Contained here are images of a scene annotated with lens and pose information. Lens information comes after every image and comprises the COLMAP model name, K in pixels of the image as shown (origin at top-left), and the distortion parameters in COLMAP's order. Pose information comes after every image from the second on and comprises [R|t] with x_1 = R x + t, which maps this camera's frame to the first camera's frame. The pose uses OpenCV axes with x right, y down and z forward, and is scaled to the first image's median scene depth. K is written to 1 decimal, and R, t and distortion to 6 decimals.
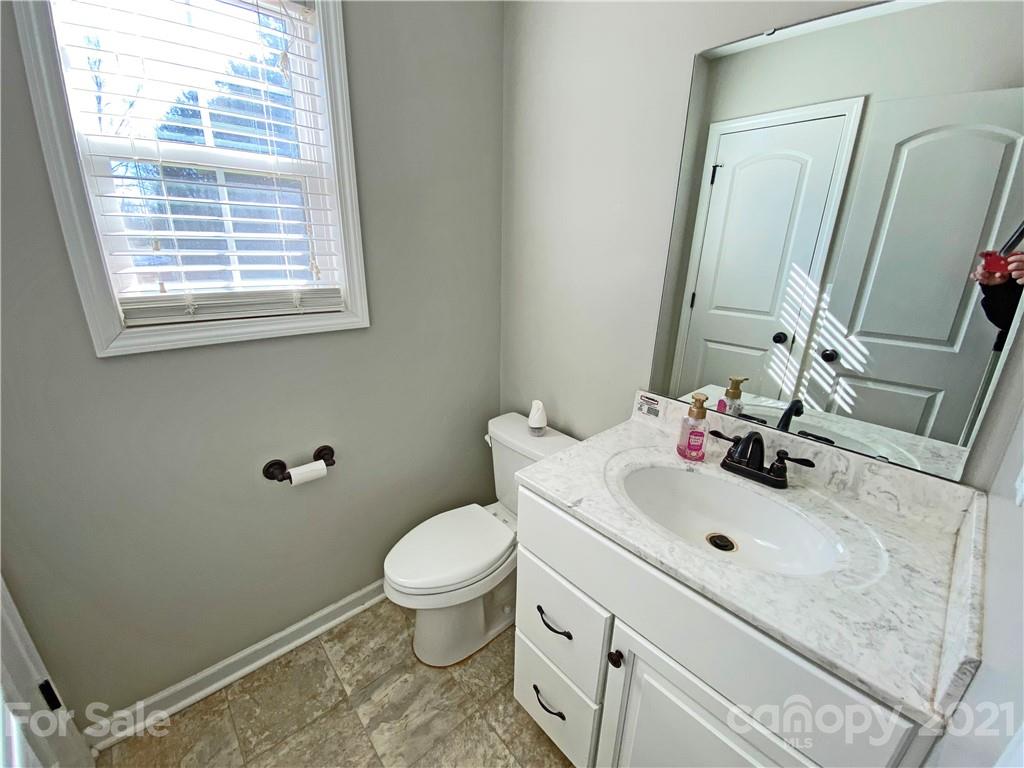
lens RADIAL K [[412.2, 0, 509.4], [0, 412.2, 386.7], [0, 0, 1]] dist [0.054281, -0.043105]
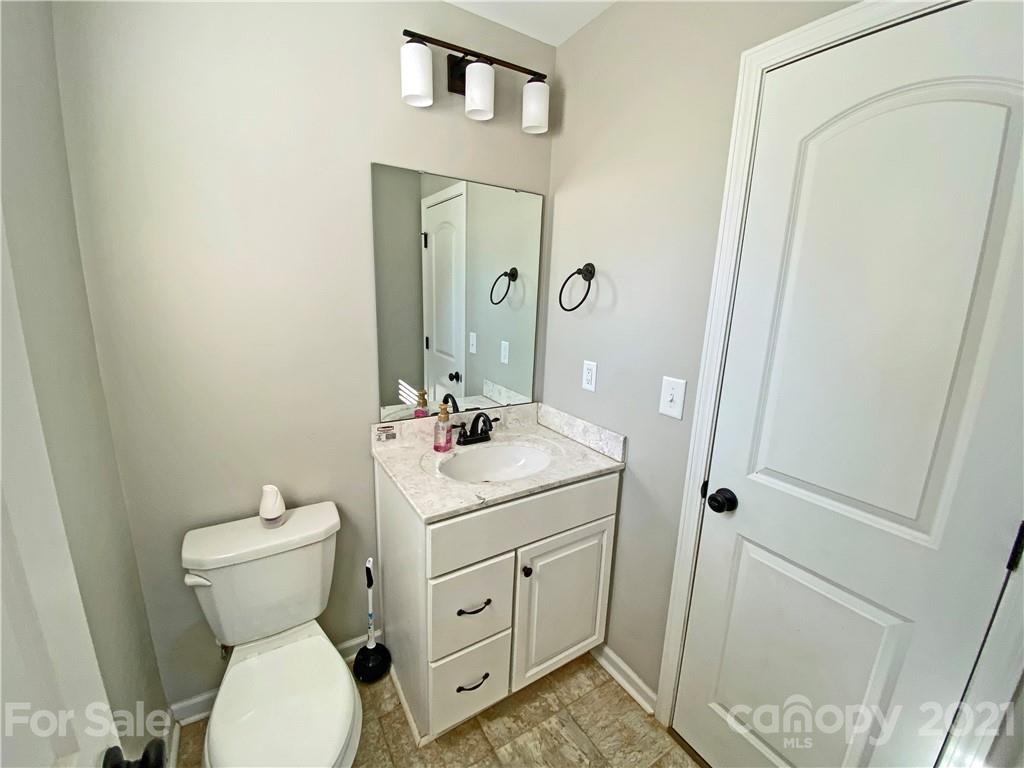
lens RADIAL K [[412.2, 0, 509.4], [0, 412.2, 386.7], [0, 0, 1]] dist [0.054281, -0.043105]
pose [[0.160266, -0.227404, 0.960522, -0.702568], [0.291985, 0.940473, 0.173939, -0.179279], [-0.942900, 0.252581, 0.217124, 0.371920]]
